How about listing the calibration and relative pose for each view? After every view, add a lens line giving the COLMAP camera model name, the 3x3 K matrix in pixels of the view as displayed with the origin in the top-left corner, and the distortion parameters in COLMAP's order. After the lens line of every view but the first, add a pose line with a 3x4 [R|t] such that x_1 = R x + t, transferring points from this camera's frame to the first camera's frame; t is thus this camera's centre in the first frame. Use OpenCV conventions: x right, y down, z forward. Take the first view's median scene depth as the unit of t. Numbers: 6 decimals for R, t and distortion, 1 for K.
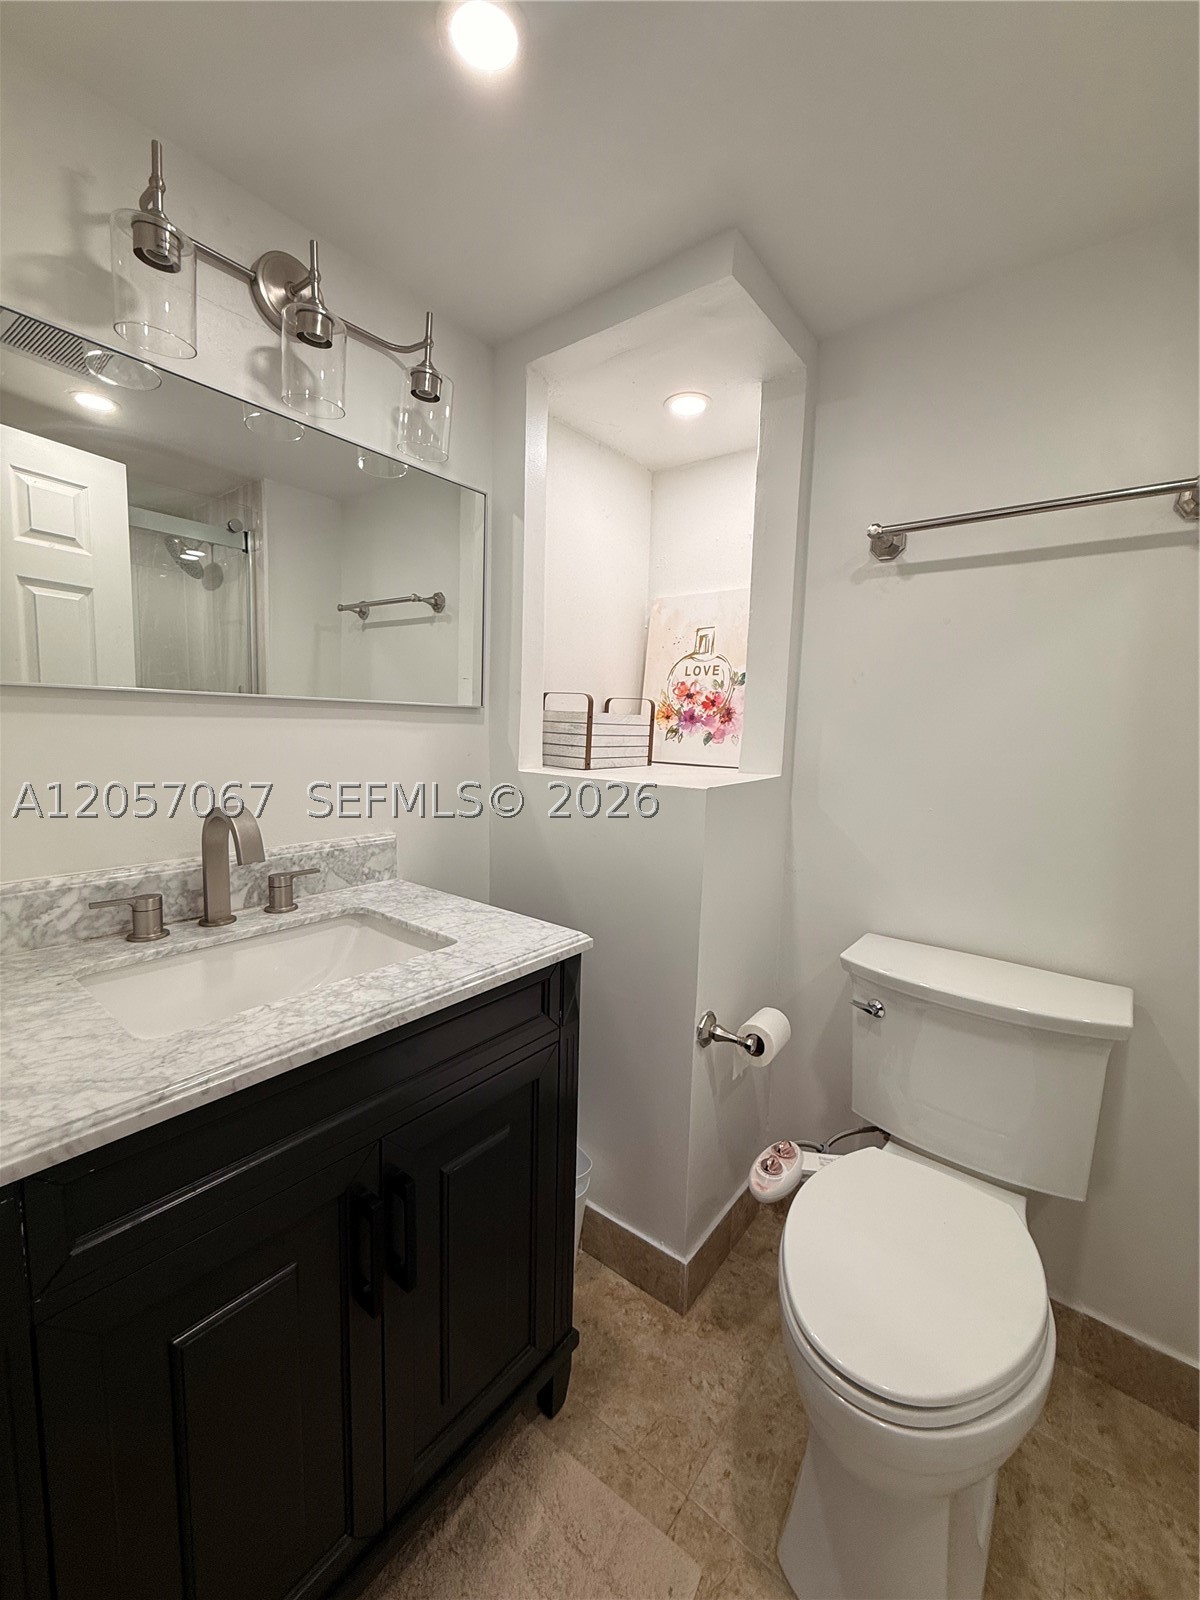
lens RADIAL K [[631.0, 0, 600.9], [0, 631.0, 792.6], [0, 0, 1]] dist [0.000577, -0.000052]
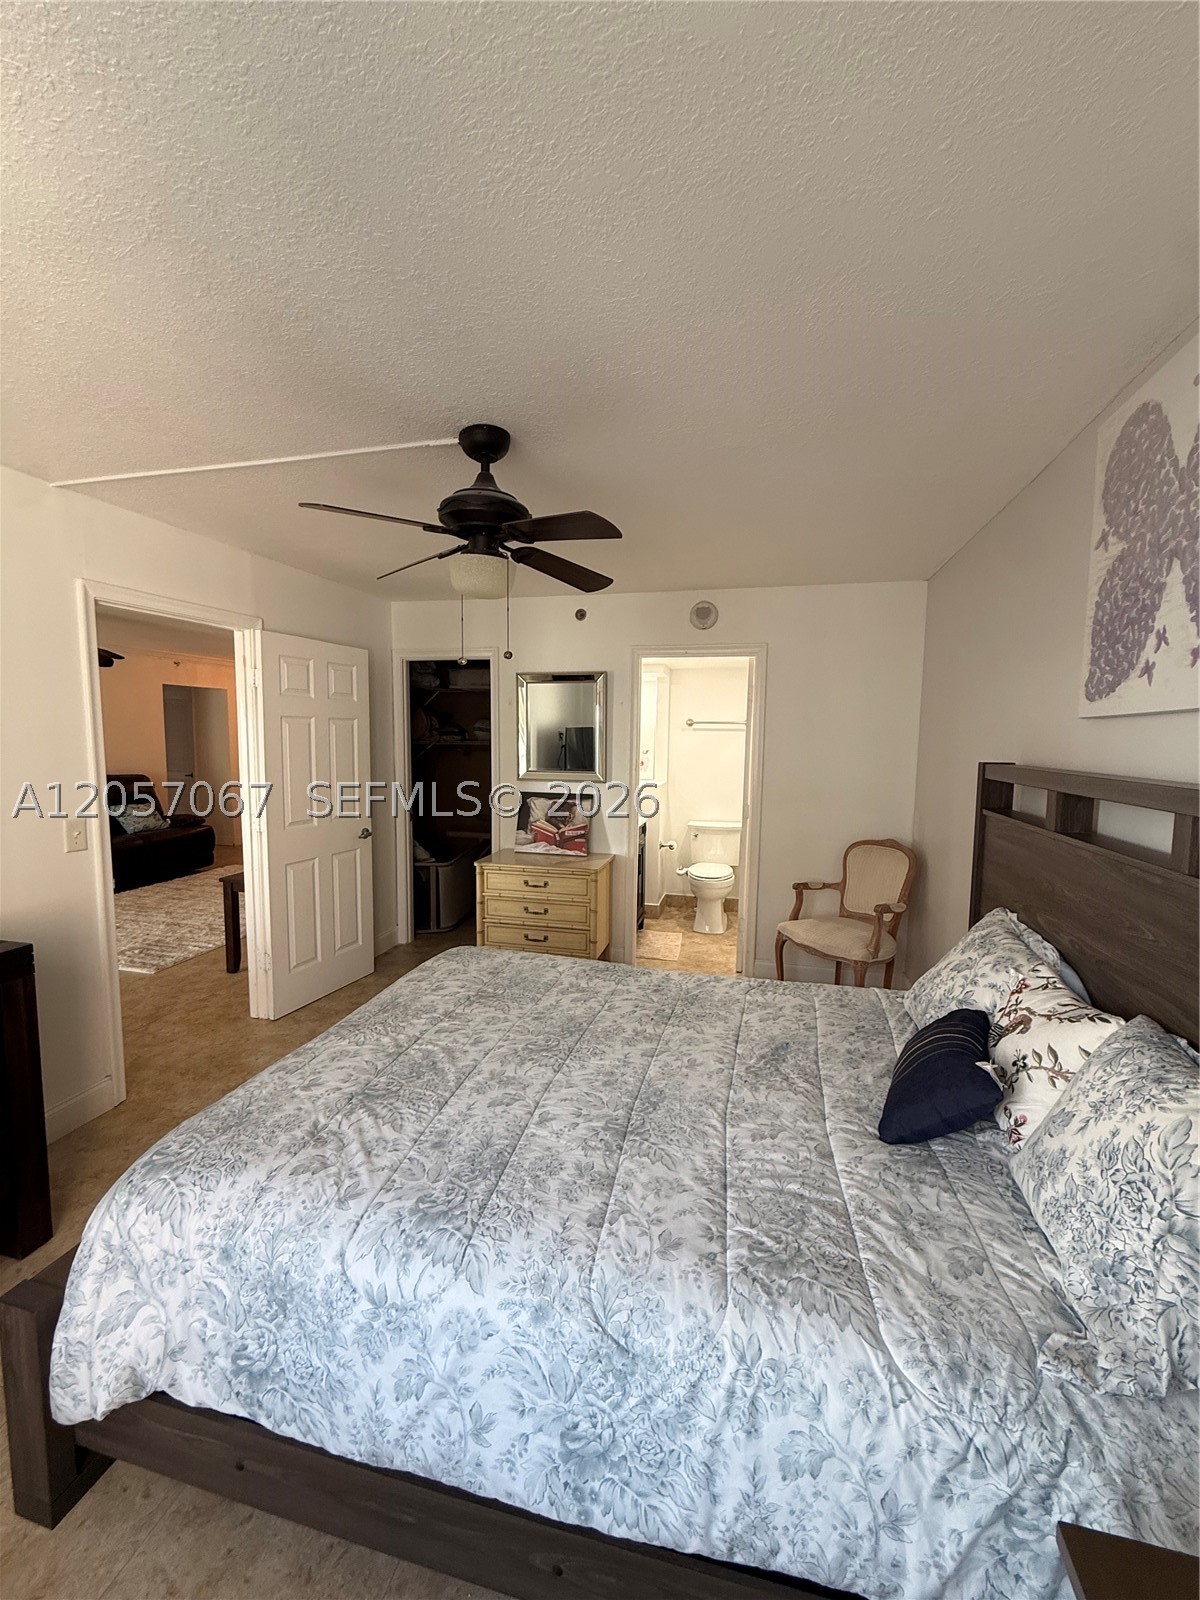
lens RADIAL K [[633.4, 0, 597.2], [0, 633.4, 793.6], [0, 0, 1]] dist [-0.000481, 0.000016]
pose [[0.911374, -0.057786, 0.407502, -1.598413], [0.059135, 0.998207, 0.009294, -0.016834], [-0.407308, 0.015627, 0.913157, -2.216199]]
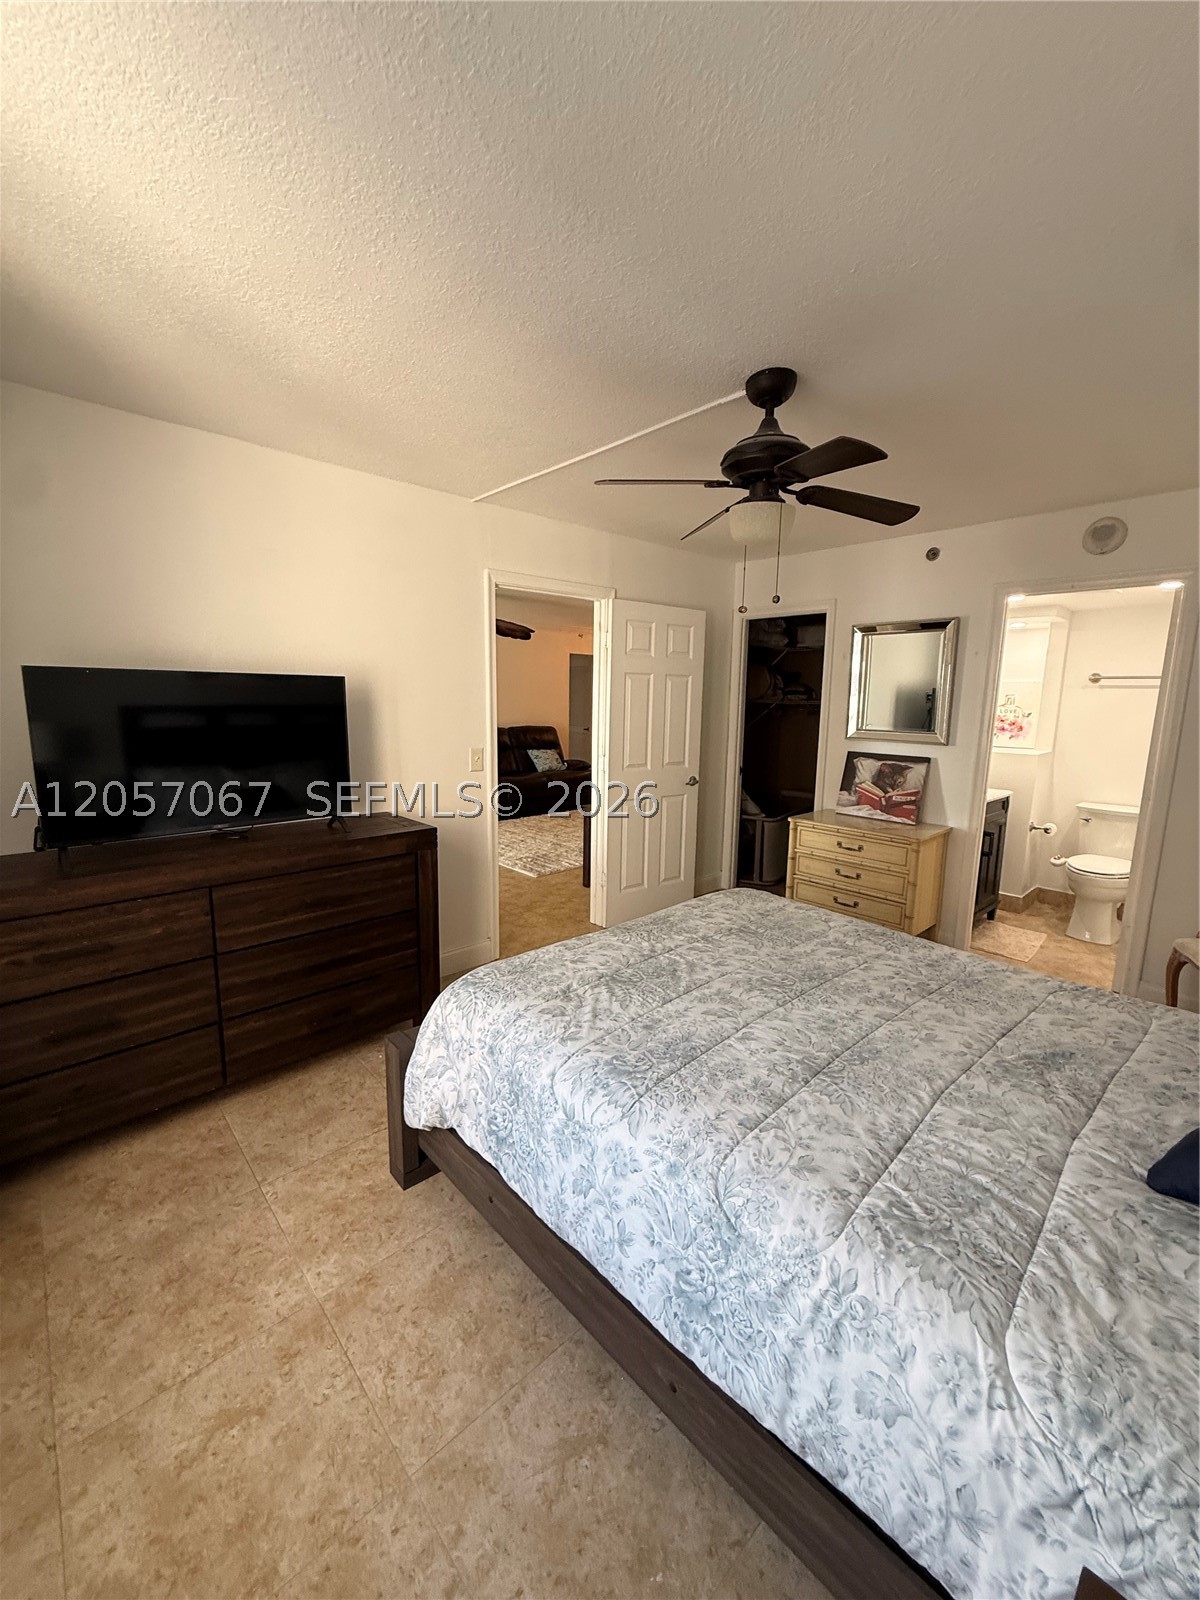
lens RADIAL K [[631.0, 0, 600.9], [0, 631.0, 792.6], [0, 0, 1]] dist [0.000577, -0.000052]
pose [[0.988425, 0.010214, -0.151363, -1.389604], [-0.003502, 0.999001, 0.044546, 0.041671], [0.151667, -0.043500, 0.987474, -2.322674]]
